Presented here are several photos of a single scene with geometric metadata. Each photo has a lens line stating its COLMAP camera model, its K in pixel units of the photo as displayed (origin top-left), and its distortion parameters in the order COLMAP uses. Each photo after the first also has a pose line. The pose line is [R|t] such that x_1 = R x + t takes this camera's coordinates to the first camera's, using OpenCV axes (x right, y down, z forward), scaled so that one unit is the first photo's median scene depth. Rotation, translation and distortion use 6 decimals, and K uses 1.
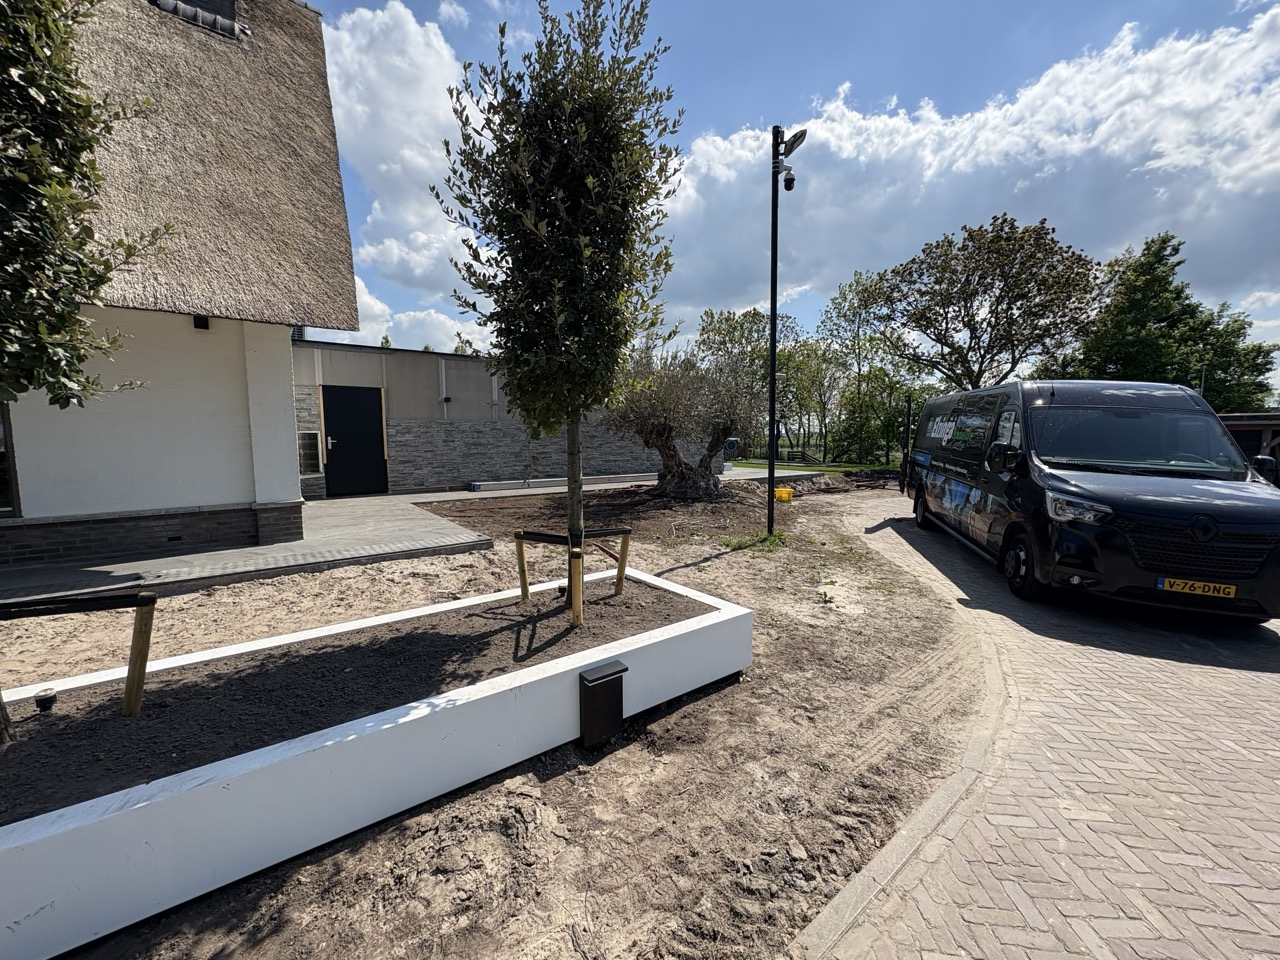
lens RADIAL K [[508.7, 0, 644.7], [0, 508.7, 485.4], [0, 0, 1]] dist [0.000367, 0.000014]
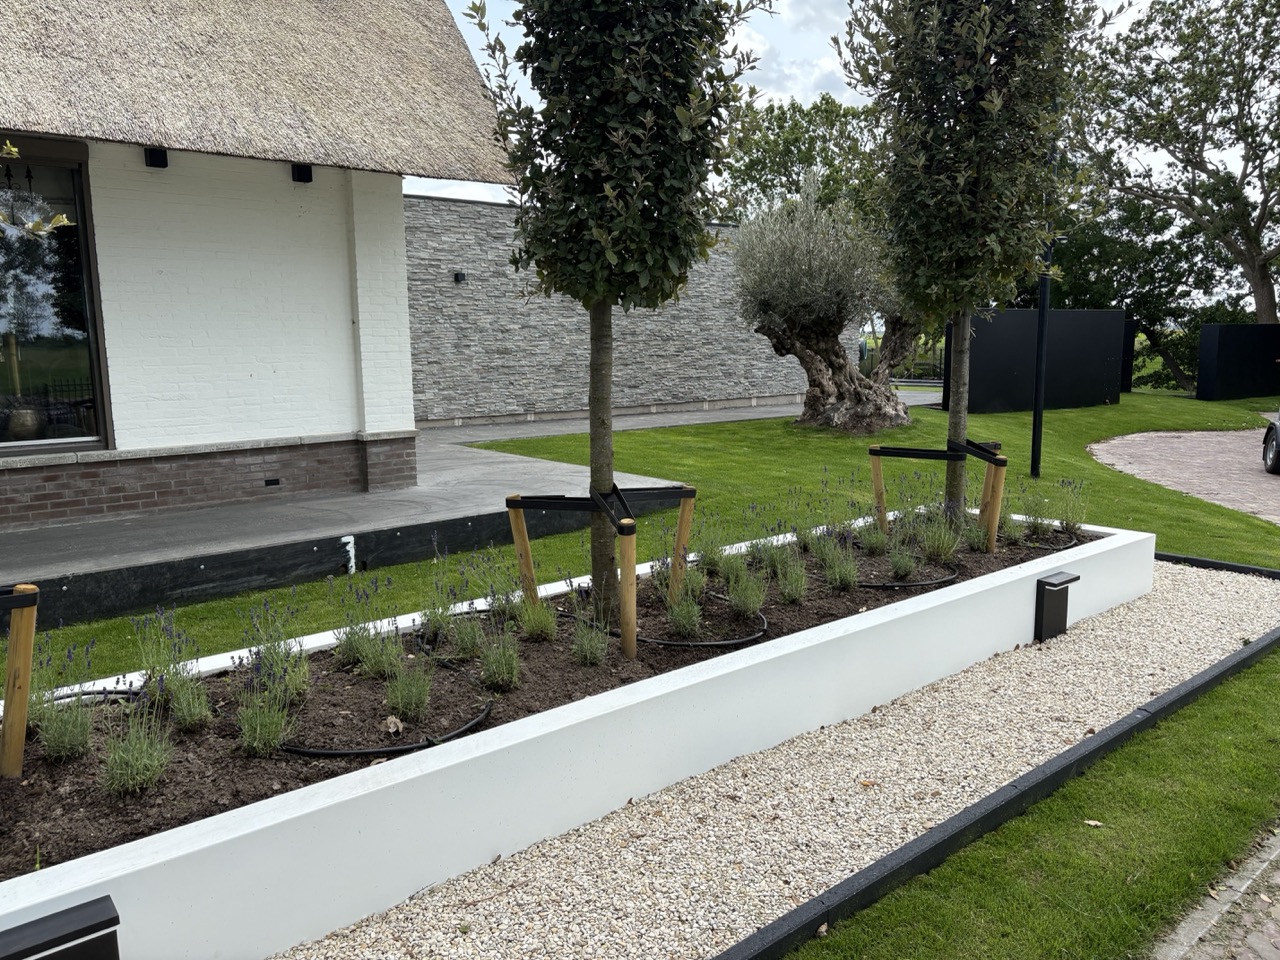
lens RADIAL K [[964.8, 0, 647.2], [0, 964.8, 481.3], [0, 0, 1]] dist [0.048357, -0.039929]
pose [[0.998399, -0.014991, 0.054548, -0.422947], [0.012243, 0.998656, 0.050359, 0.037096], [-0.055230, -0.049610, 0.997240, -0.339517]]
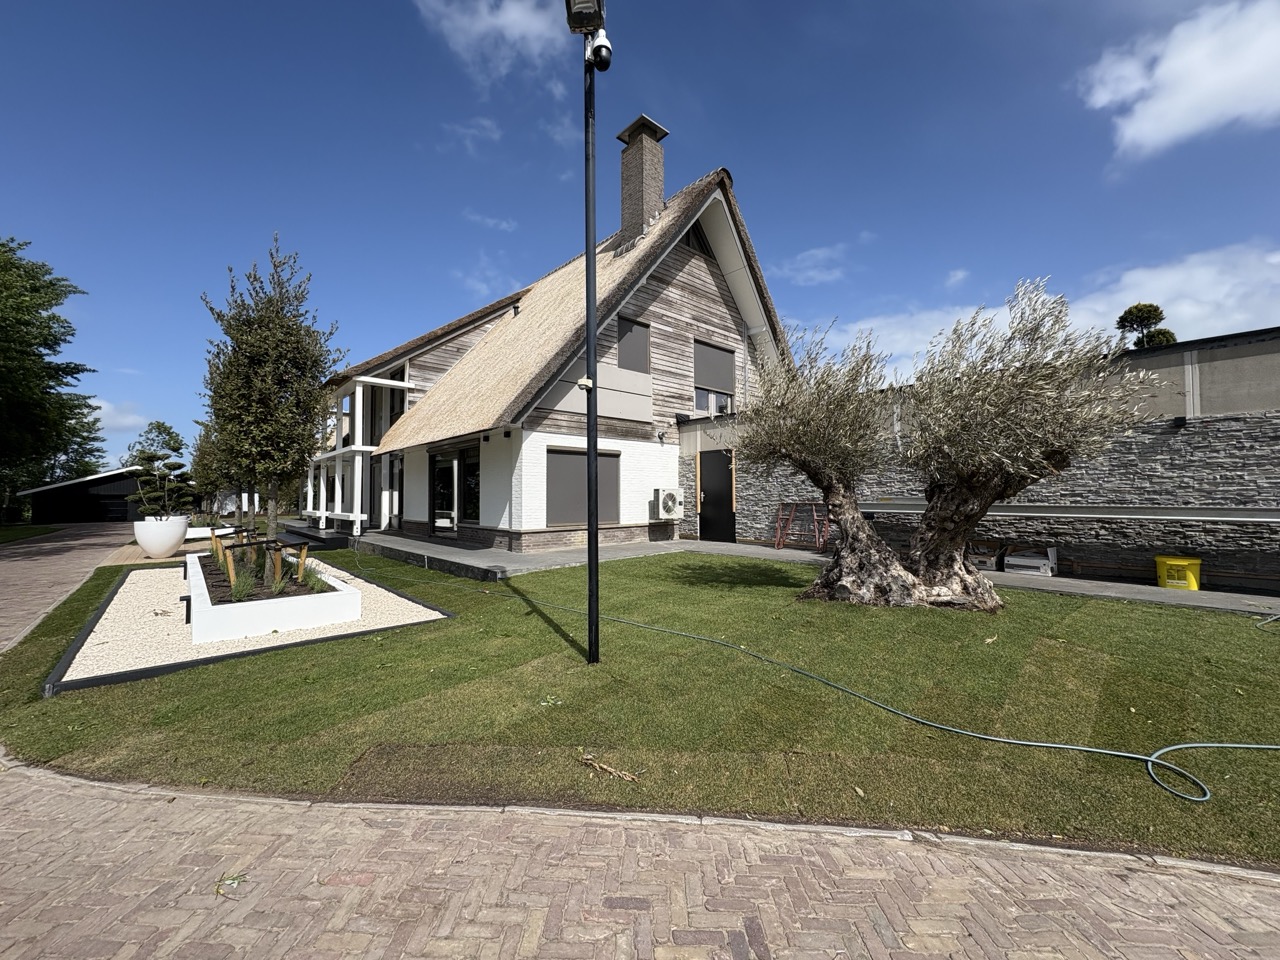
lens RADIAL K [[508.7, 0, 643.2], [0, 508.7, 478.4], [0, 0, 1]] dist [0.000367, 0.000014]
pose [[0.067078, -0.033143, -0.997197, 0.995777], [-0.091370, 0.995044, -0.039218, -0.107779], [0.993555, 0.093744, 0.063717, 1.258477]]
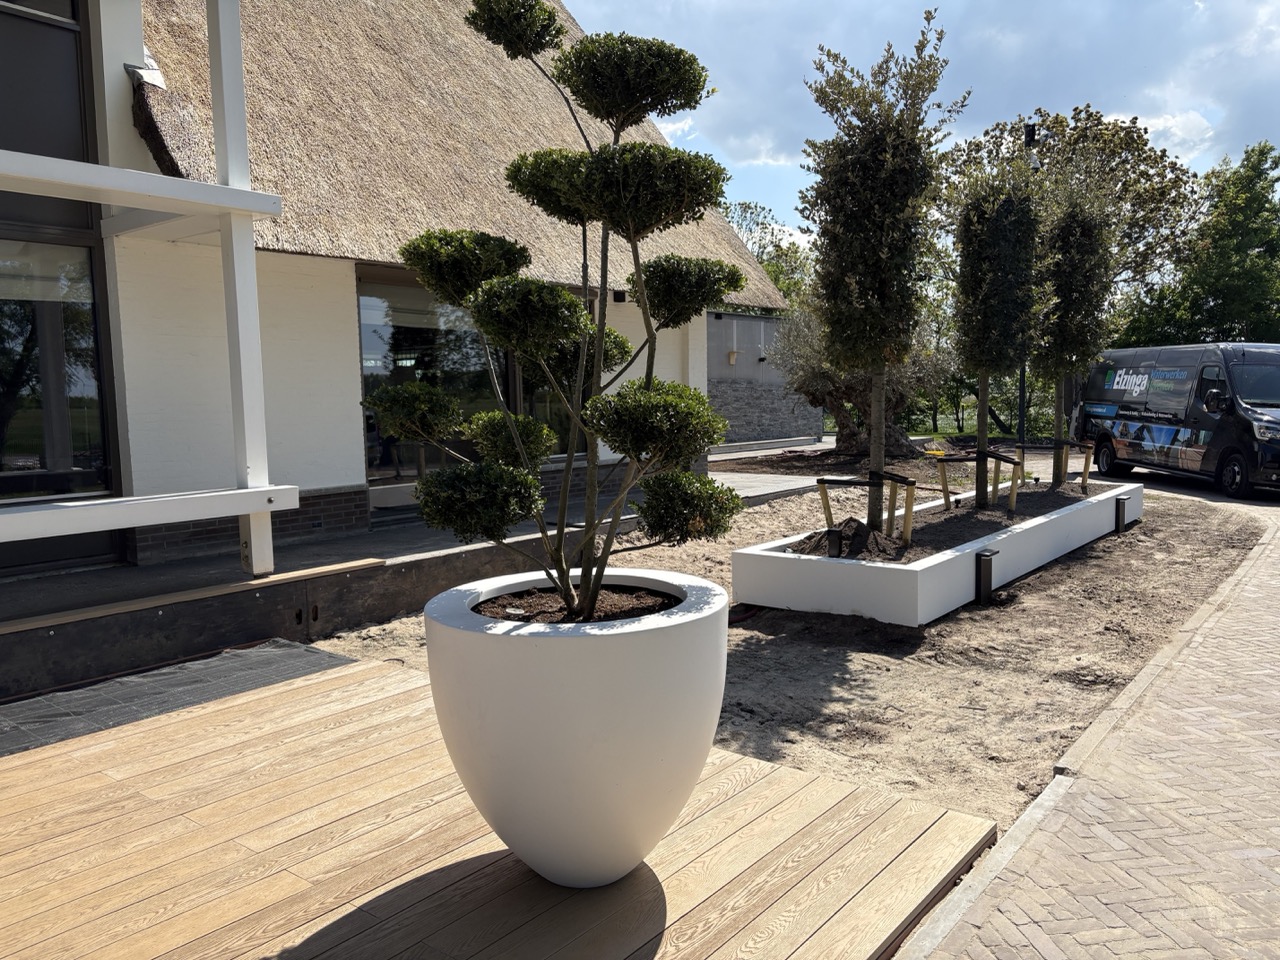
lens RADIAL K [[964.8, 0, 633.3], [0, 964.8, 488.4], [0, 0, 1]] dist [0.048357, -0.039929]
pose [[0.971370, -0.038589, 0.234418, -1.343787], [0.040318, 0.999184, -0.002585, 0.115002], [-0.234127, 0.011962, 0.972132, -1.101140]]
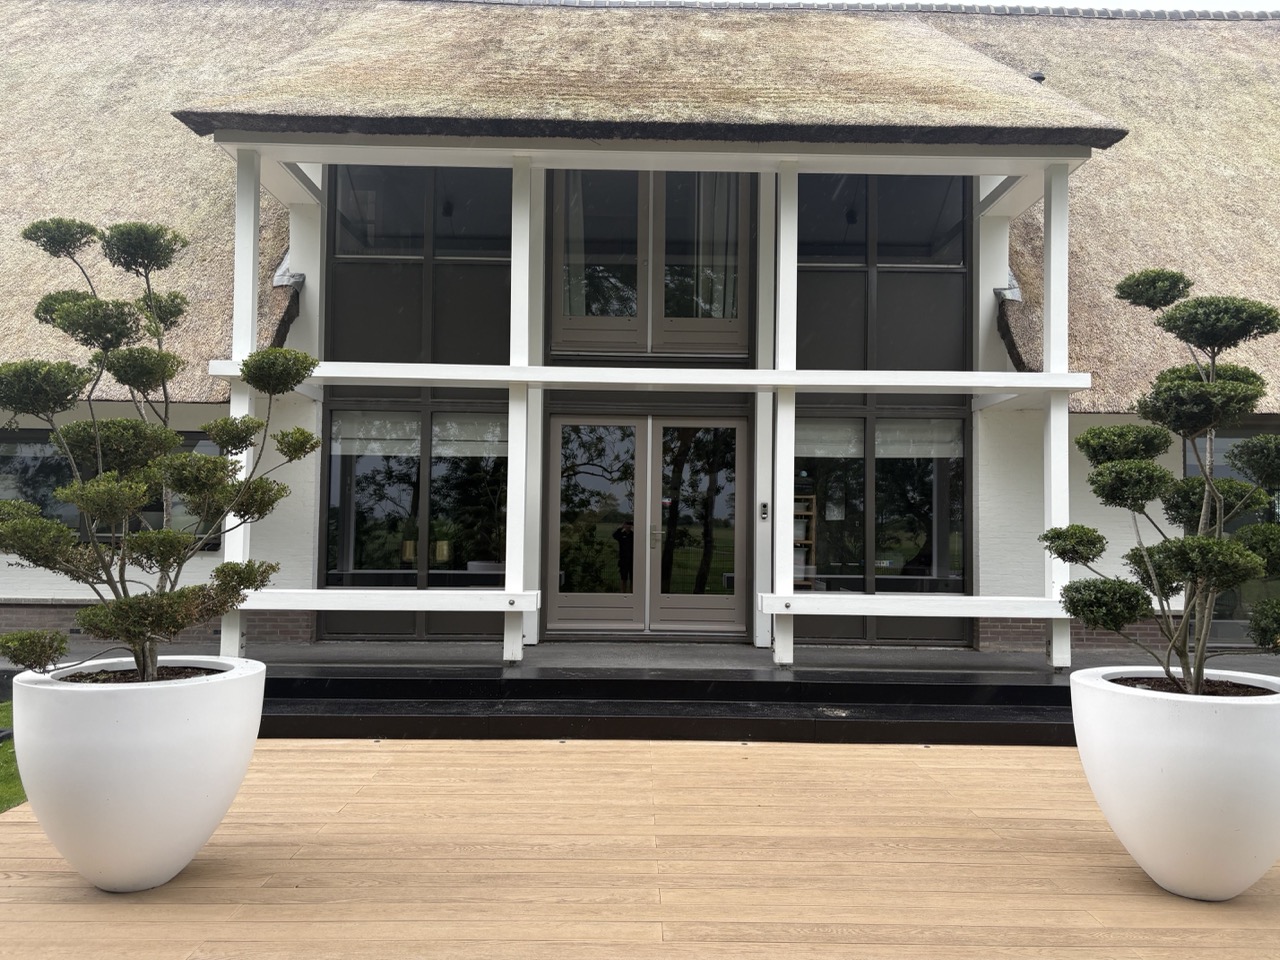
lens RADIAL K [[964.8, 0, 641.4], [0, 964.8, 484.1], [0, 0, 1]] dist [0.048357, -0.039929]
pose [[0.801005, -0.011009, -0.598557, -1.140559], [-0.075698, 0.989943, -0.119510, 0.142561], [0.593853, 0.141037, 0.792115, -1.423970]]
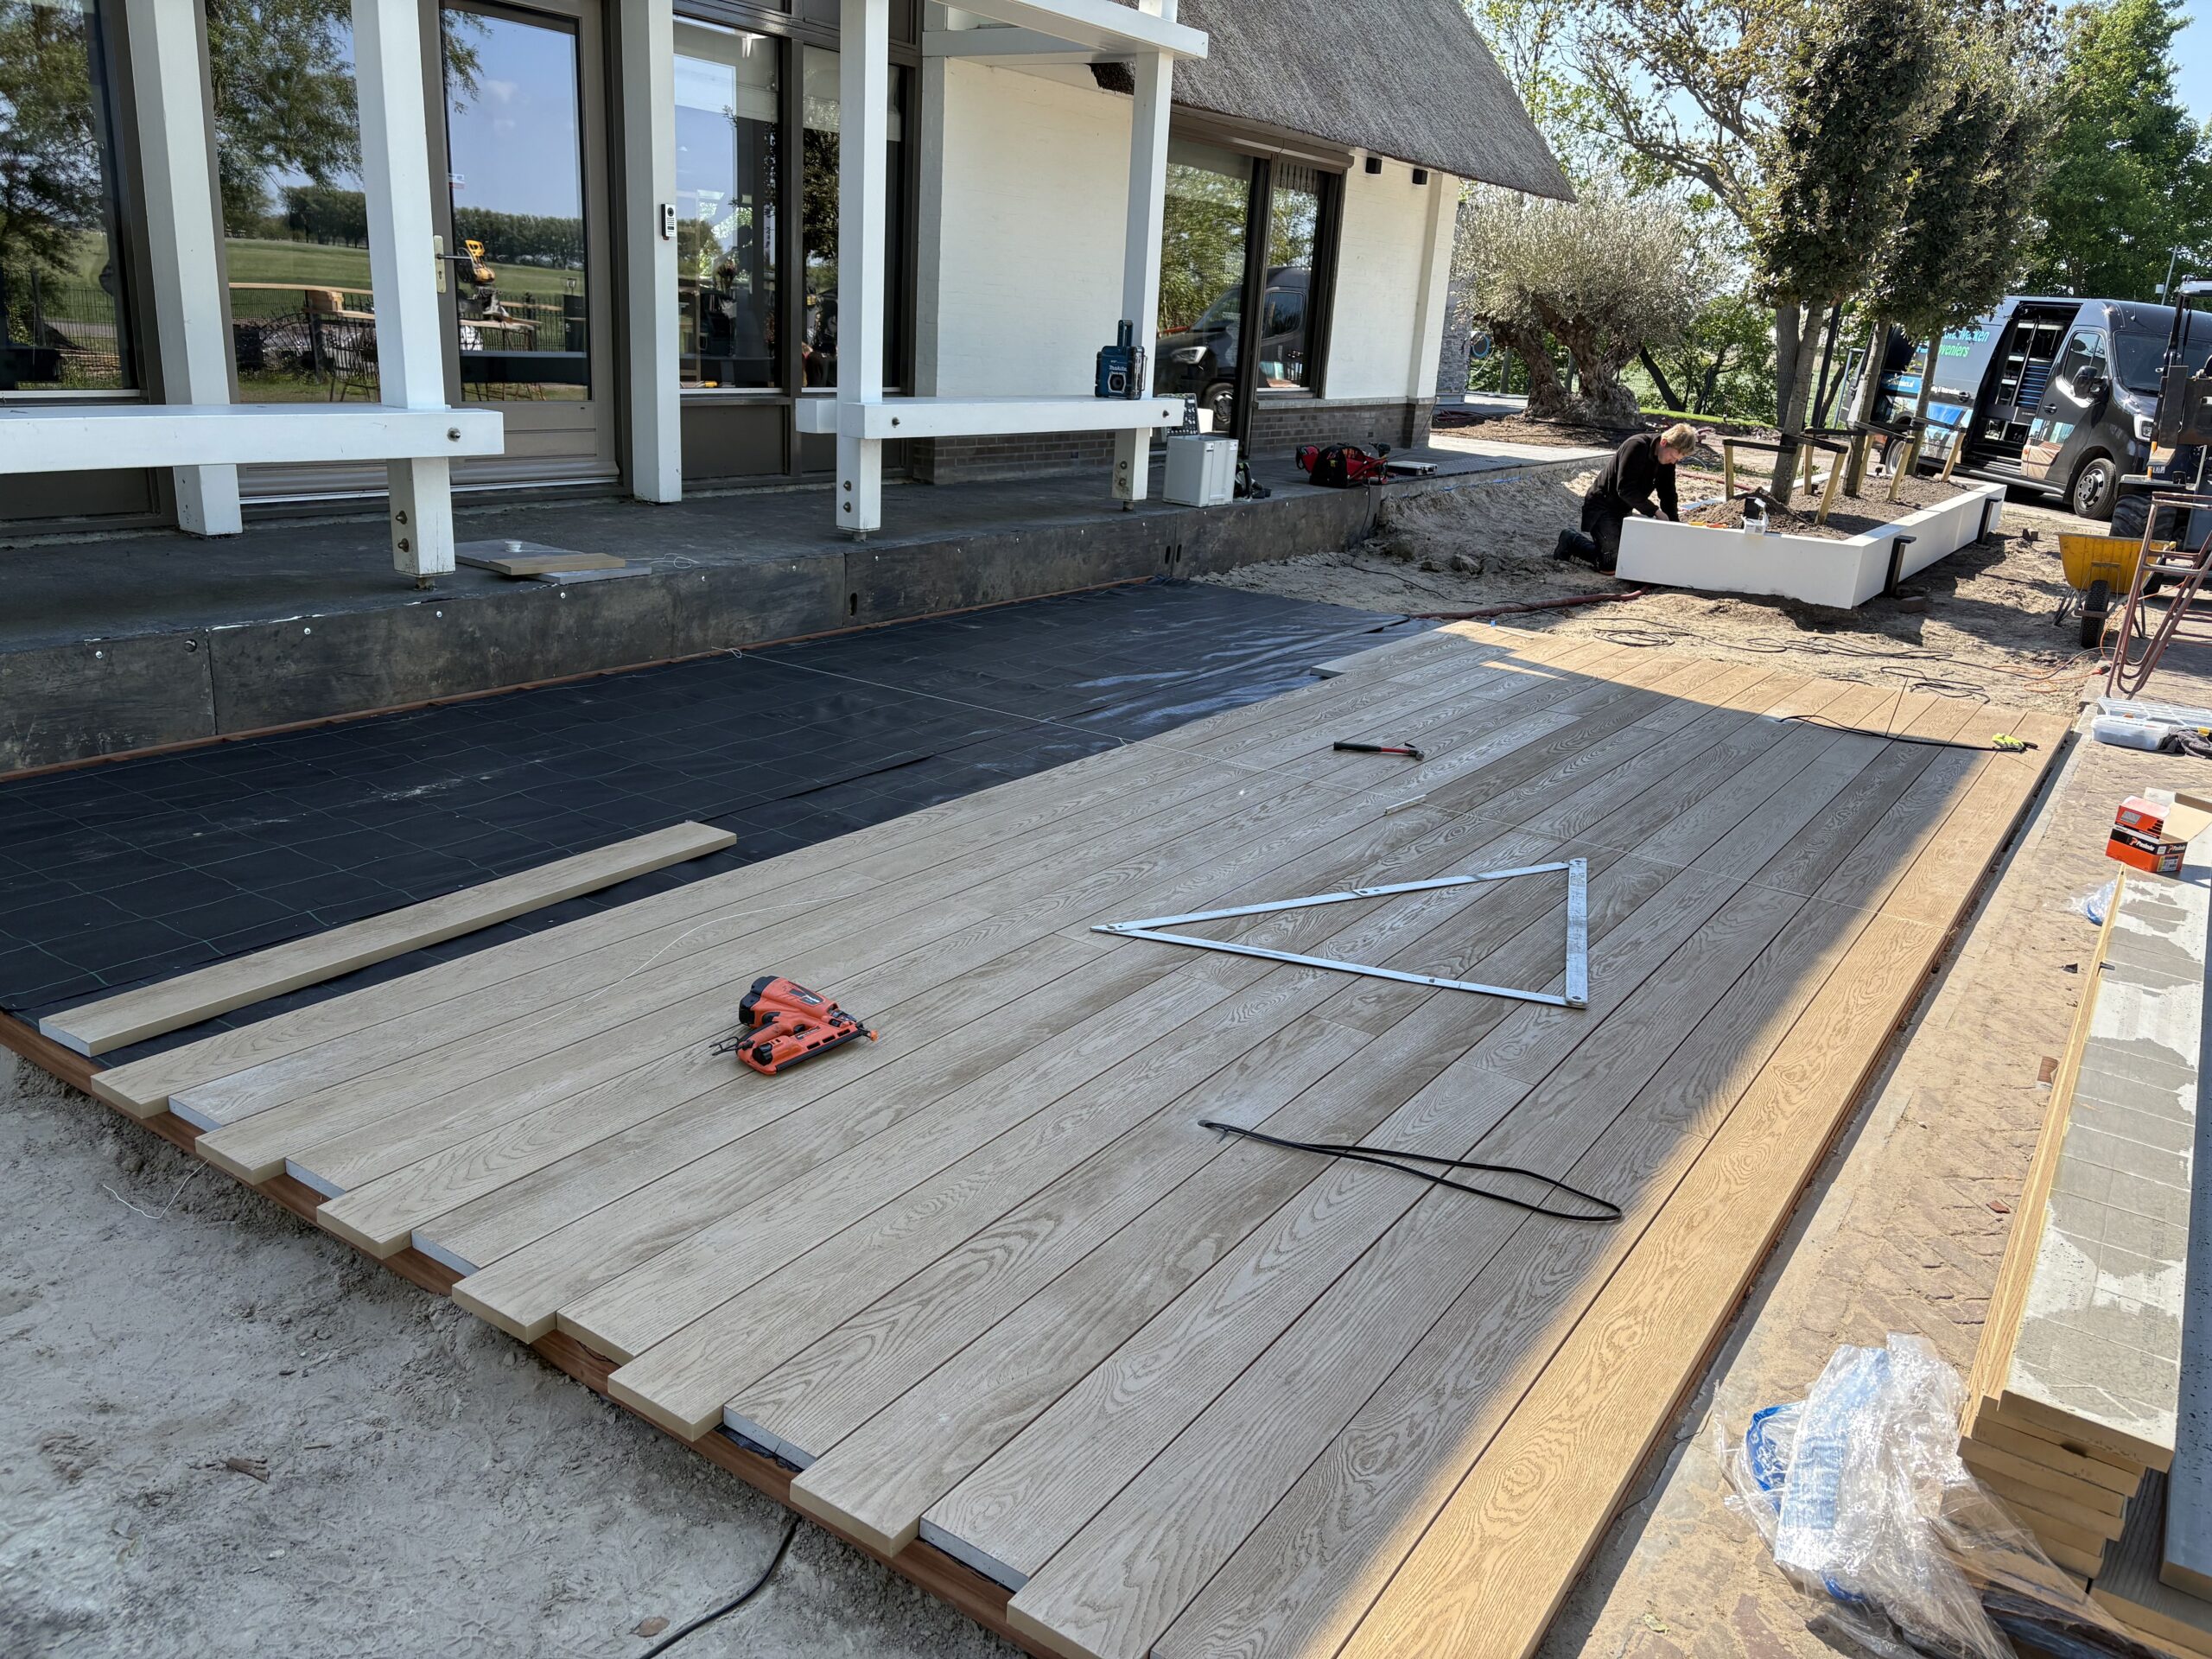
lens RADIAL K [[1667.3, 0, 1100.5], [0, 1667.3, 823.6], [0, 0, 1]] dist [0.048357, -0.039929]
pose [[0.945913, -0.035947, 0.322424, -2.078652], [-0.031906, 0.978716, 0.202722, 0.171084], [-0.322849, -0.202044, 0.924633, -1.502628]]
